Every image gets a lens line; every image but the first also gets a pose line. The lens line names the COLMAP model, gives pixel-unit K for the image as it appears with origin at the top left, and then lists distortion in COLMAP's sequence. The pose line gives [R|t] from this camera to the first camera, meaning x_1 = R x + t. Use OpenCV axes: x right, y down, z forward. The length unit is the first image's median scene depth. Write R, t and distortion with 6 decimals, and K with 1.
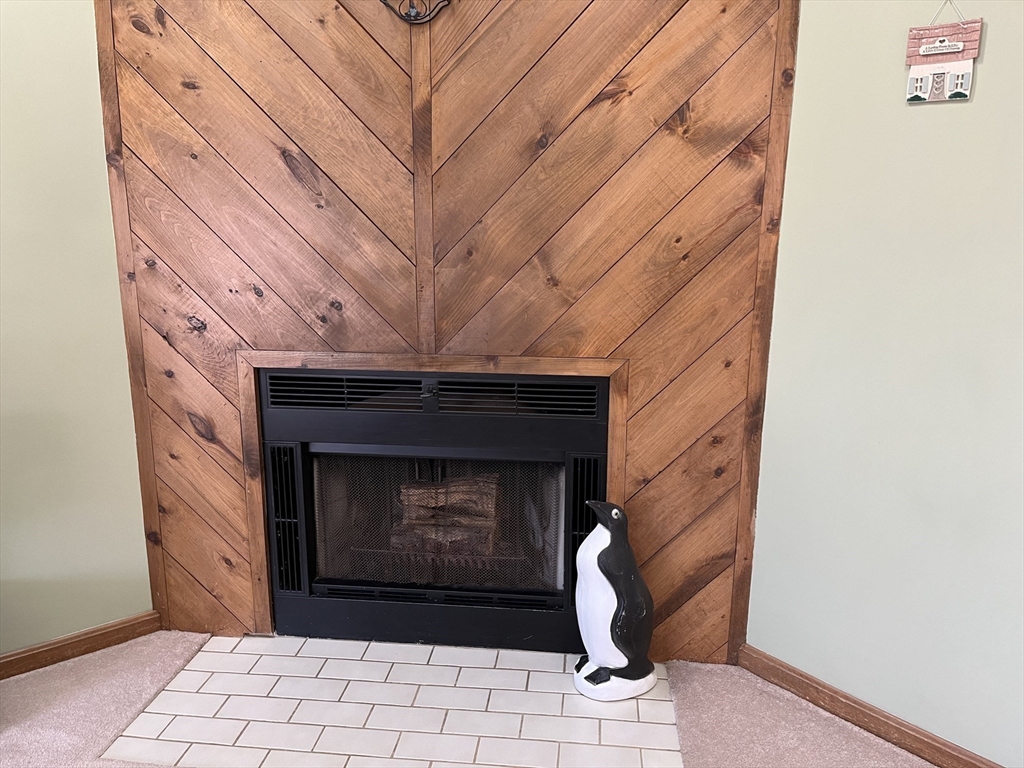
lens RADIAL K [[783.1, 0, 511.6], [0, 783.1, 387.5], [0, 0, 1]] dist [0.047617, -0.045162]
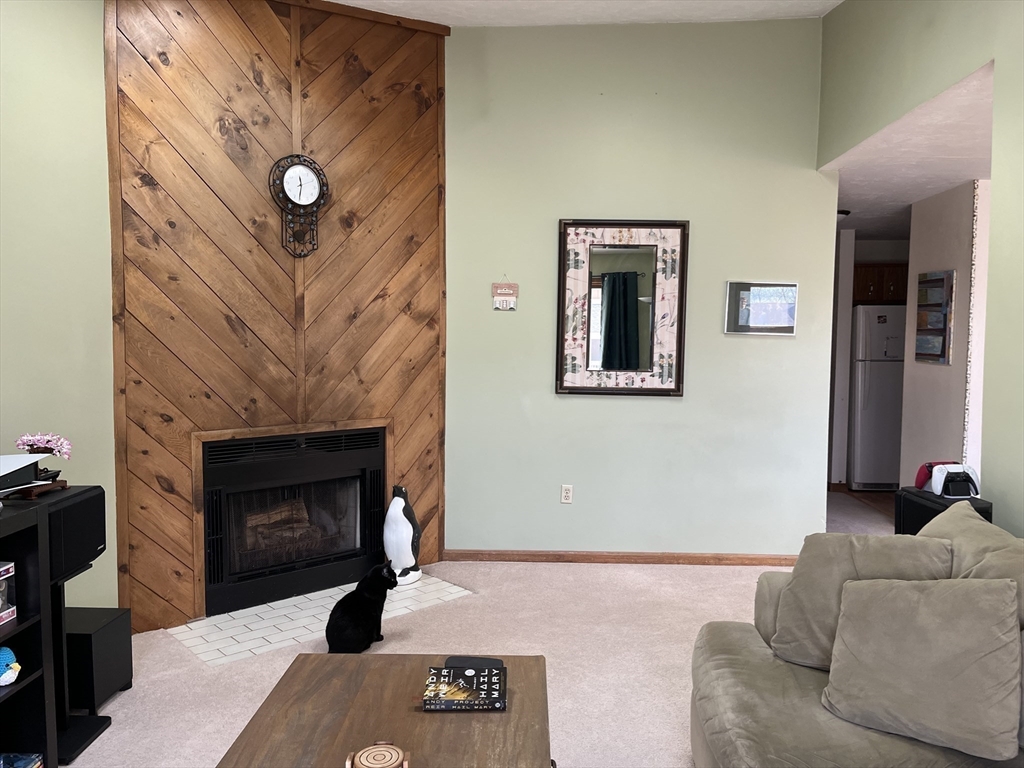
lens RADIAL K [[783.1, 0, 512.0], [0, 783.1, 385.2], [0, 0, 1]] dist [0.047617, -0.045162]
pose [[0.663464, -0.043776, 0.746926, -1.189884], [0.158877, 0.983764, -0.083467, 0.104292], [-0.731145, 0.174046, 0.659647, -0.617365]]
